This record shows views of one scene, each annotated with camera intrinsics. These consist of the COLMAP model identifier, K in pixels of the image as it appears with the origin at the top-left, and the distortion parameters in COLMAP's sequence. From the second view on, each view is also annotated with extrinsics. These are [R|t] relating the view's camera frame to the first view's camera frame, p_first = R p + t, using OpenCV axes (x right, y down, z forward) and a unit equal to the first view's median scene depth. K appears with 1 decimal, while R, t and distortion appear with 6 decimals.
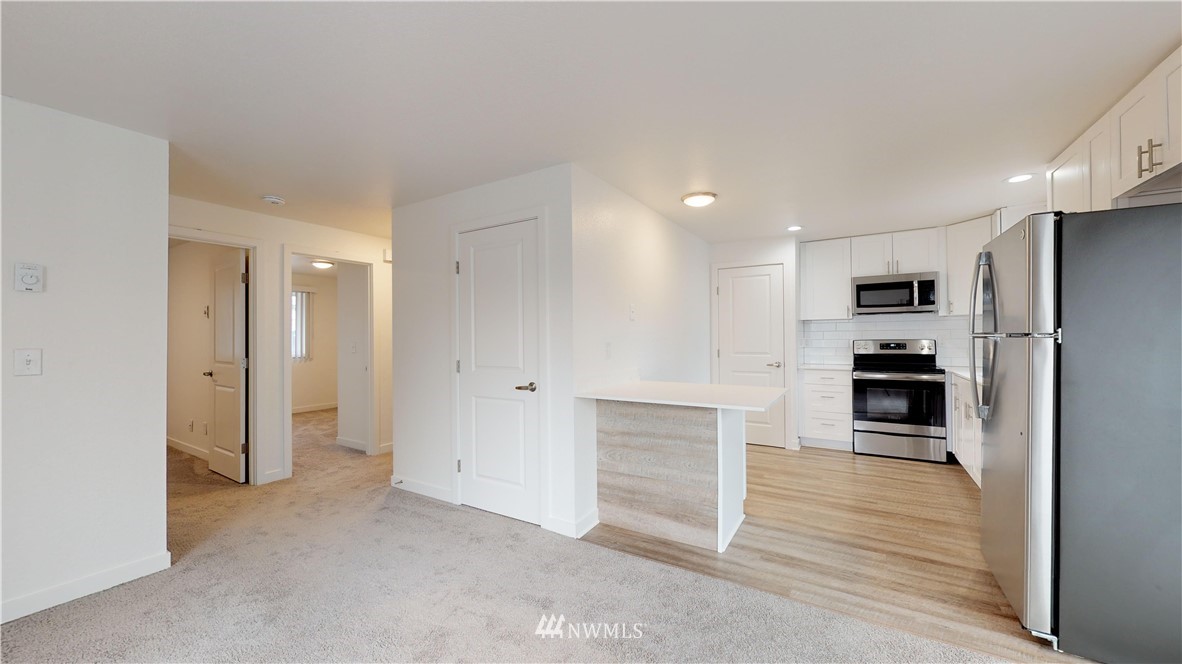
lens RADIAL K [[433.6, 0, 591.0], [0, 433.6, 332.0], [0, 0, 1]] dist [-0.000312, -0.000046]
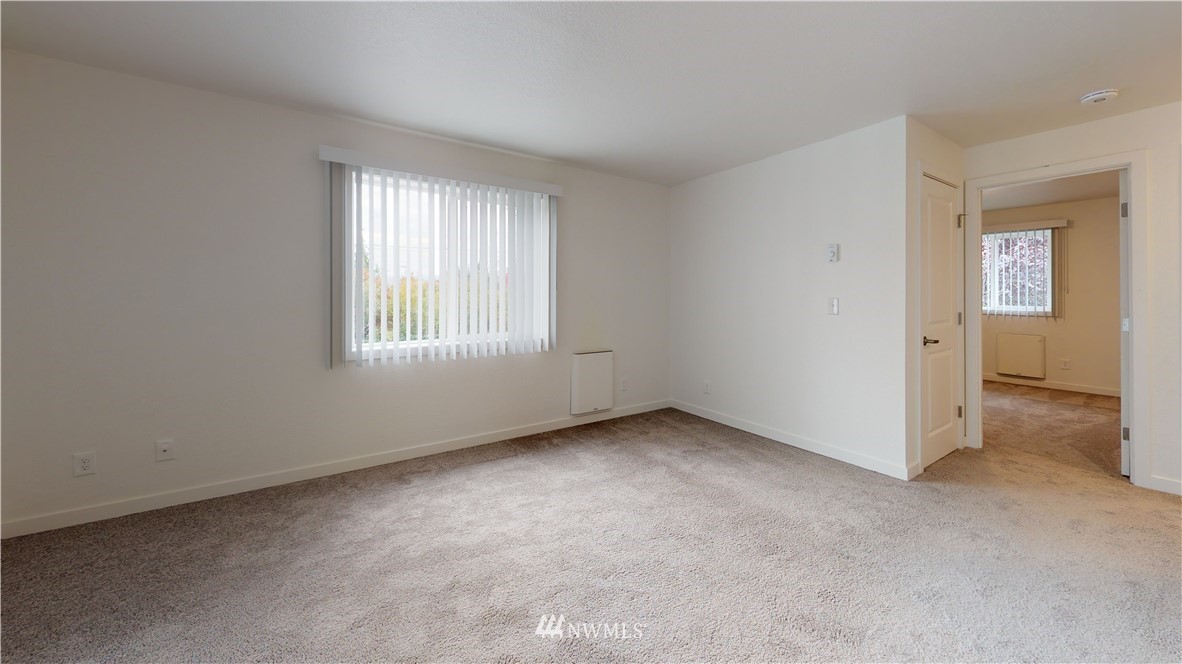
lens RADIAL K [[433.6, 0, 591.0], [0, 433.6, 332.0], [0, 0, 1]] dist [-0.000312, -0.000046]
pose [[-0.397946, 0.081341, -0.913796, 0.443105], [0.014620, 0.996497, 0.082336, 0.016565], [0.917293, 0.019405, -0.397741, 0.654713]]
